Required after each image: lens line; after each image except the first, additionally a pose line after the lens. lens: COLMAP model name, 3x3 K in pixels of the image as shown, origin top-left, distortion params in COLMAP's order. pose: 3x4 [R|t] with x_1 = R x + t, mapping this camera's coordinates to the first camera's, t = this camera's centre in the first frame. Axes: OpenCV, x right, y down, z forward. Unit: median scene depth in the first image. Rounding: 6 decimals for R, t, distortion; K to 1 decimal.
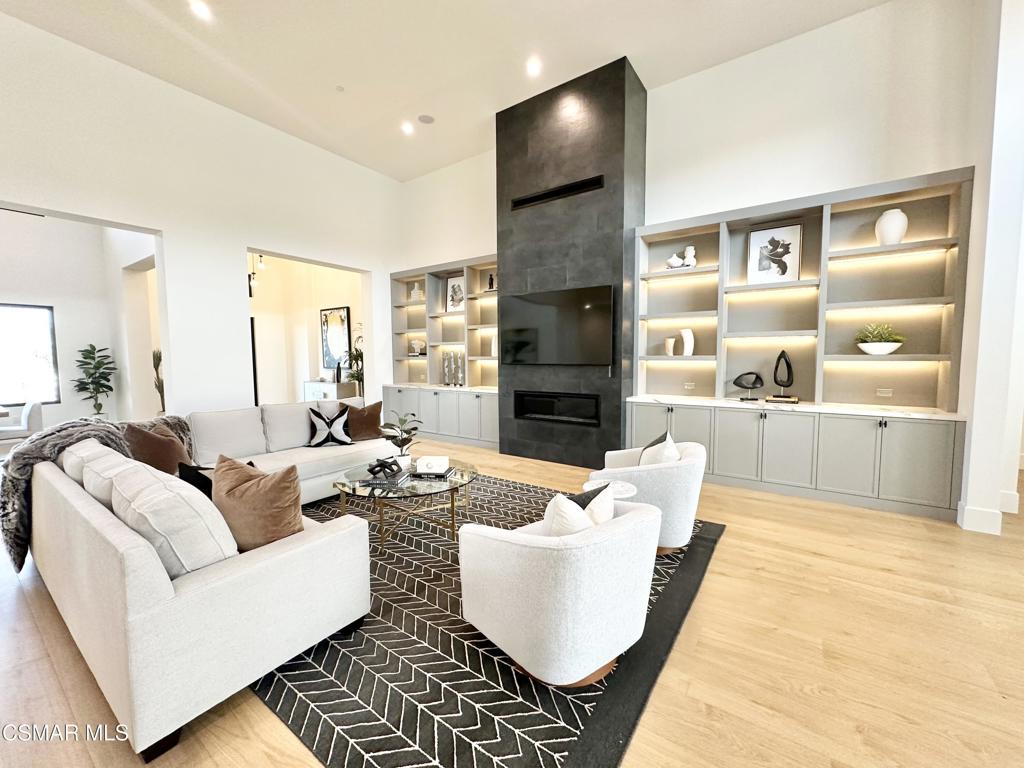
lens RADIAL K [[411.5, 0, 509.4], [0, 411.5, 383.8], [0, 0, 1]] dist [-0.002051, 0.000189]
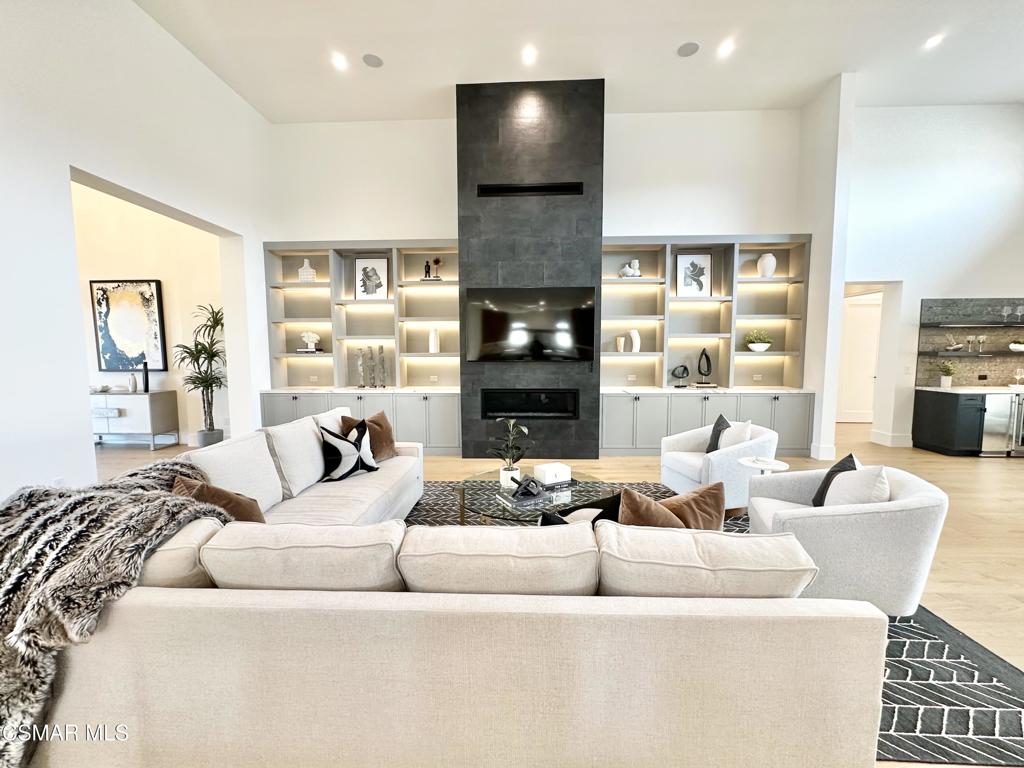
lens RADIAL K [[411.5, 0, 511.1], [0, 411.5, 383.2], [0, 0, 1]] dist [-0.002051, 0.000189]
pose [[0.838342, -0.040851, 0.543612, -0.502143], [0.036577, 0.999156, 0.018677, -0.013870], [-0.543916, 0.004226, 0.839129, 0.197153]]
